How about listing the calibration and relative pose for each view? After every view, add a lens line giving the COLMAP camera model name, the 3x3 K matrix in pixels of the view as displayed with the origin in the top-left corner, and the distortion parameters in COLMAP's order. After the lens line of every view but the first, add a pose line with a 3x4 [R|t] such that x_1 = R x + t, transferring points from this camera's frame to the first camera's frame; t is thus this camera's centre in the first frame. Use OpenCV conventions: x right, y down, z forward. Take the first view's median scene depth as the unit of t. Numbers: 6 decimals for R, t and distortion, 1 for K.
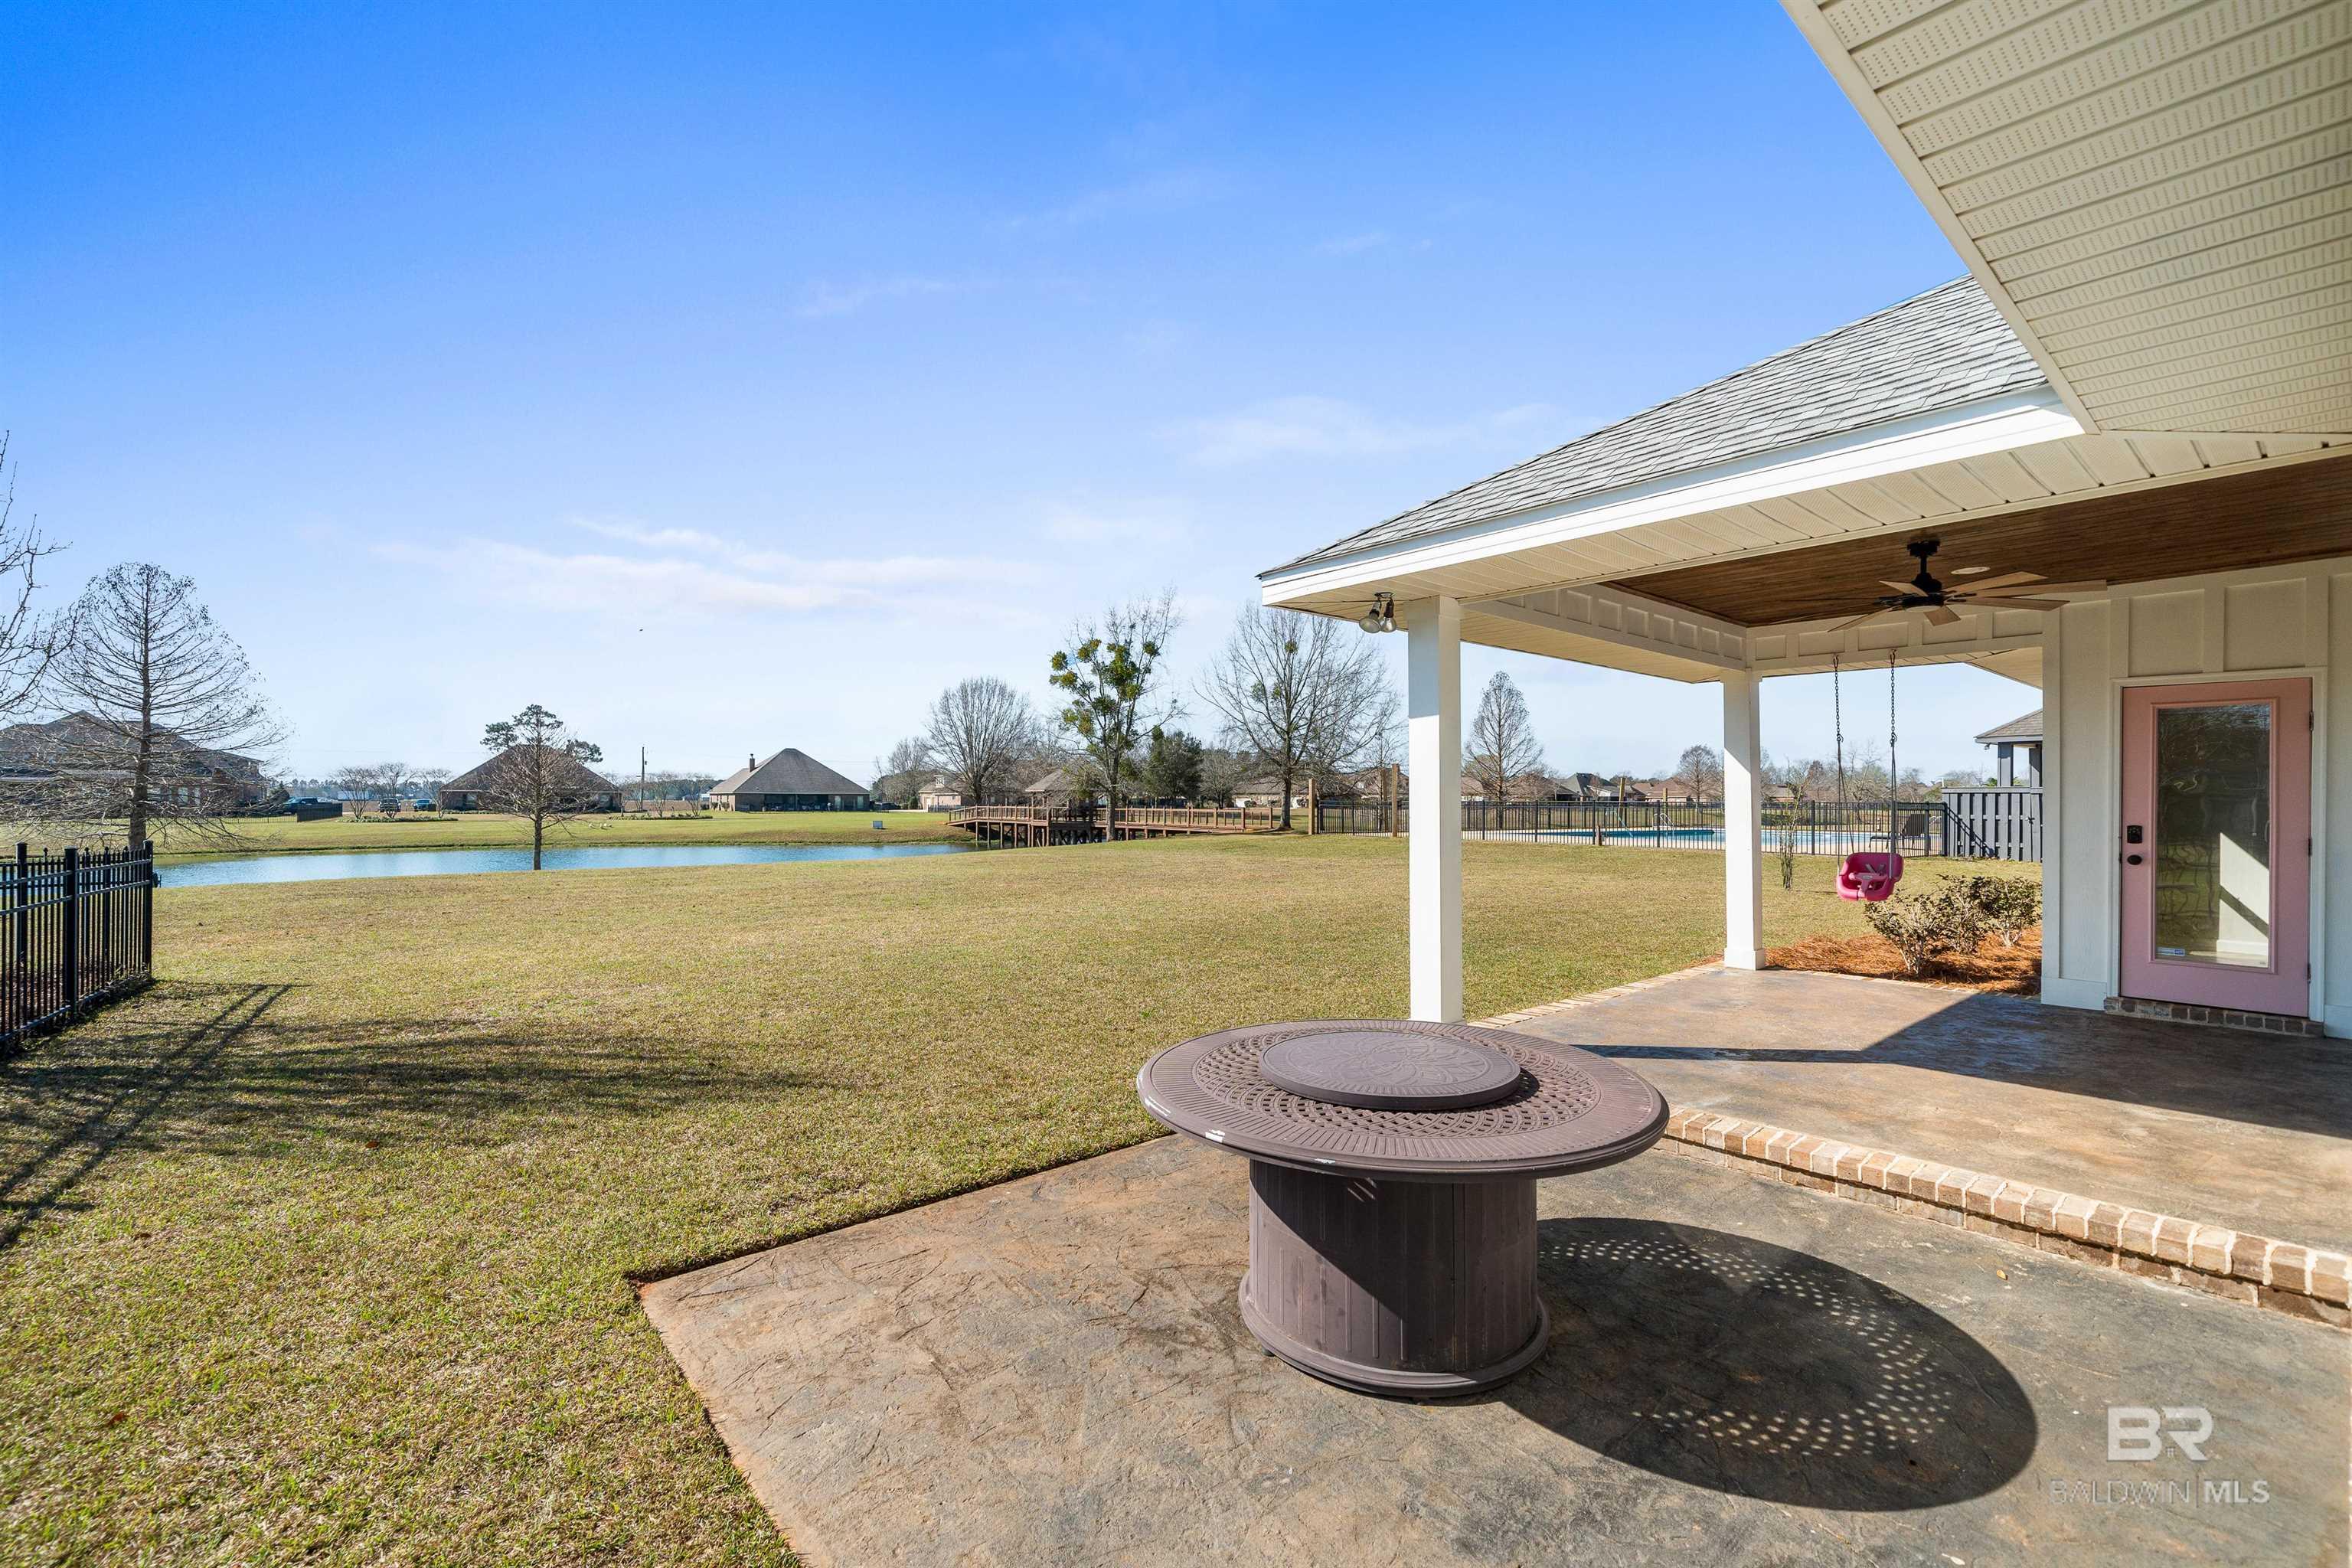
lens RADIAL K [[995.6, 0, 1175.2], [0, 995.6, 799.0], [0, 0, 1]] dist [-0.000183, 0.000314]
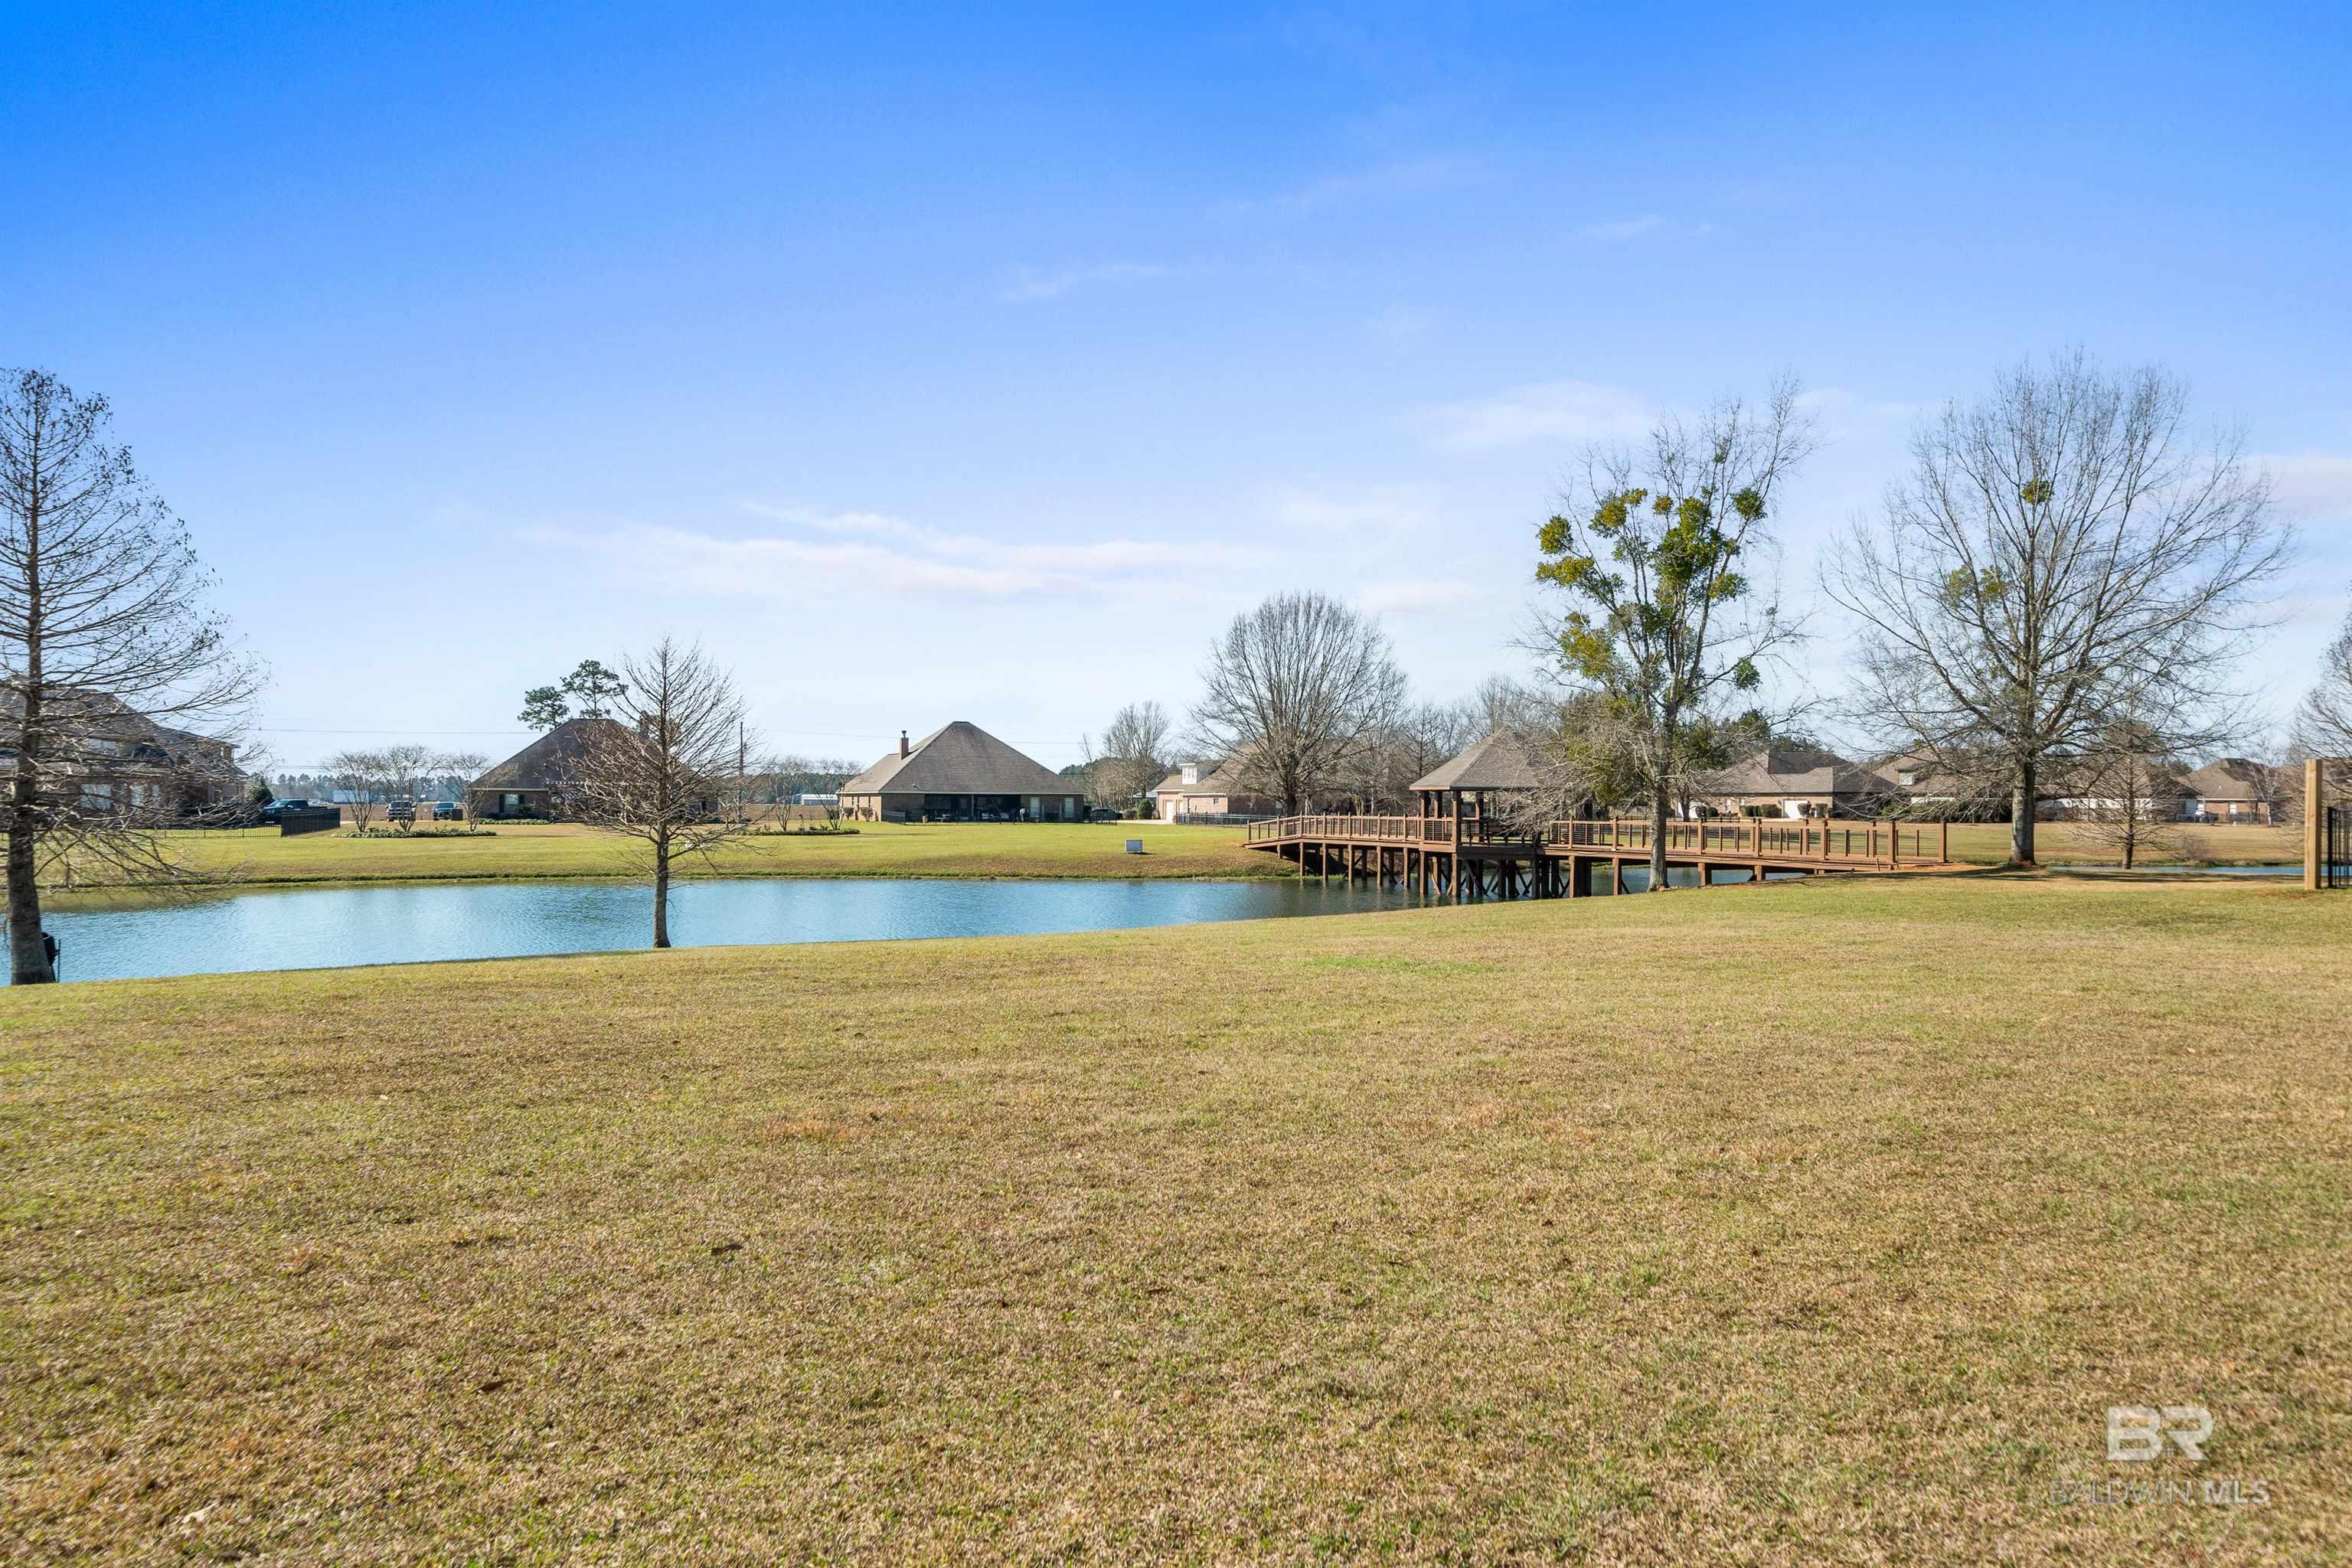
lens RADIAL K [[1585.9, 0, 1182.5], [0, 1585.9, 804.3], [0, 0, 1]] dist [0.002884, -0.000009]
pose [[0.978485, 0.001632, -0.206311, -0.107811], [-0.001459, 0.999998, 0.000990, -0.000140], [0.206312, -0.000668, 0.978486, 0.126230]]
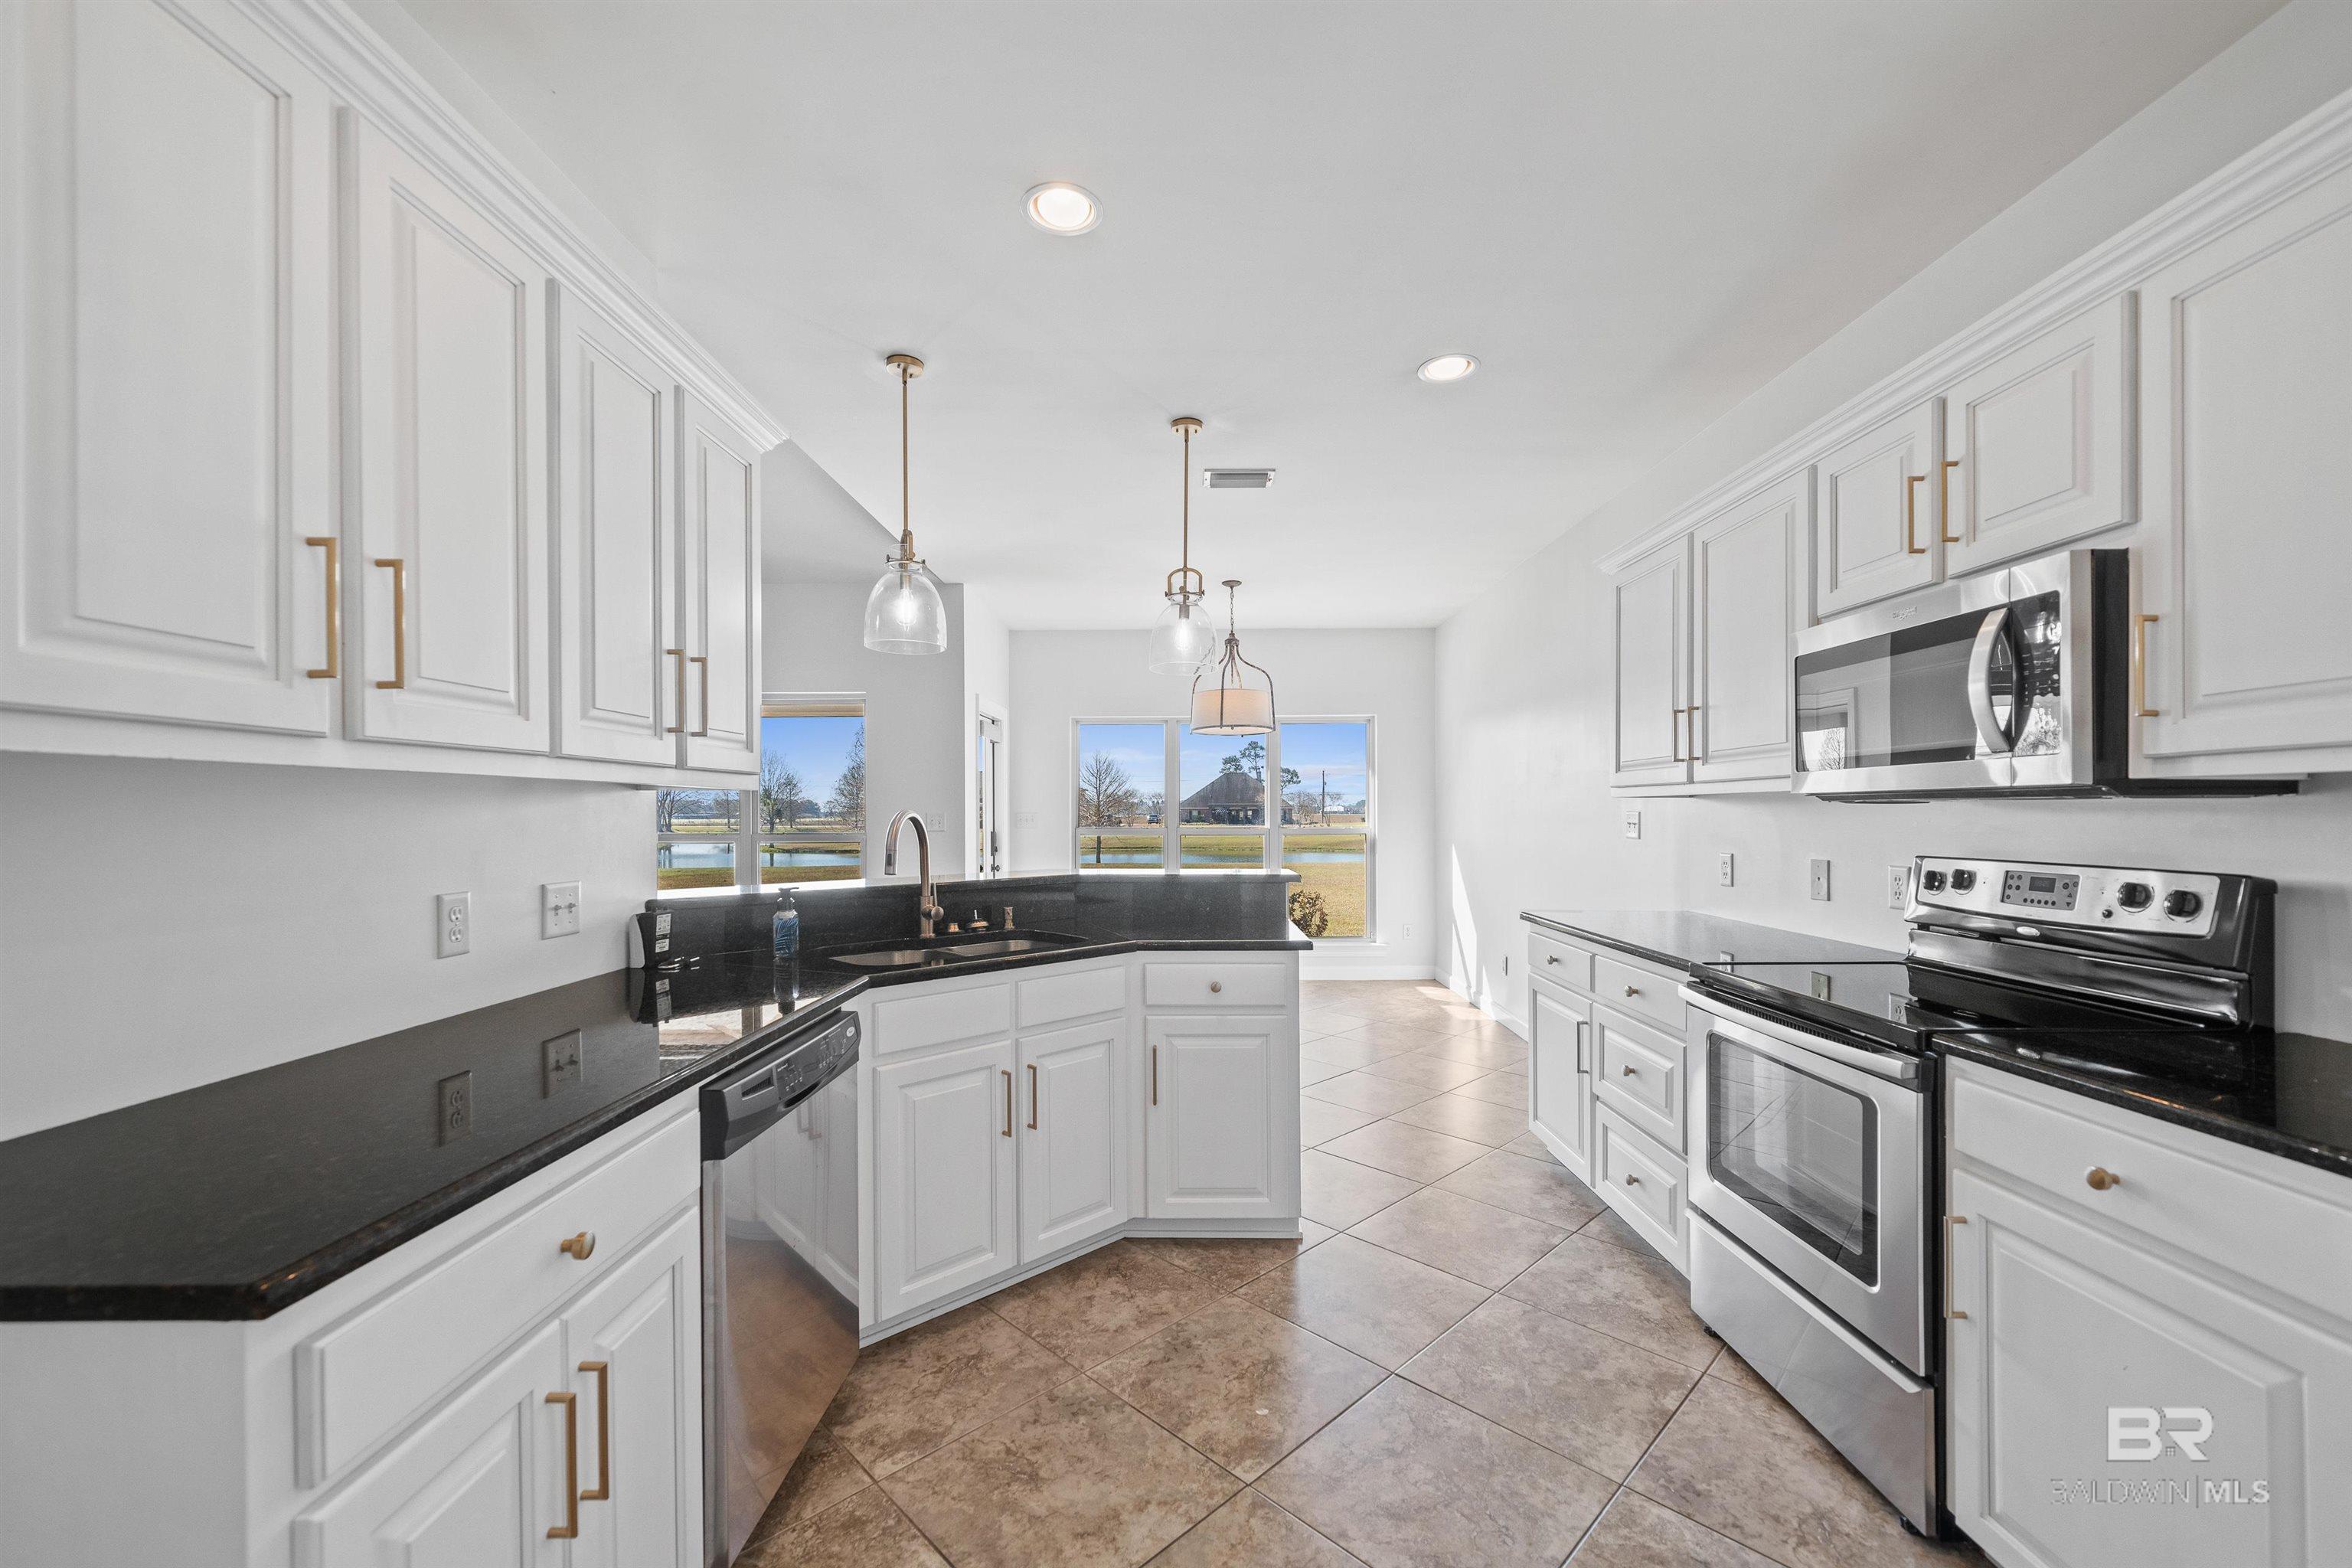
lens RADIAL K [[930.3, 0, 1174.9], [0, 930.3, 793.5], [0, 0, 1]] dist [-0.001905, 0.000277]
pose [[0.763722, -0.019538, -0.645249, 0.175592], [0.006616, 0.999726, -0.022440, -0.000197], [0.645511, 0.012869, 0.763642, 0.027955]]
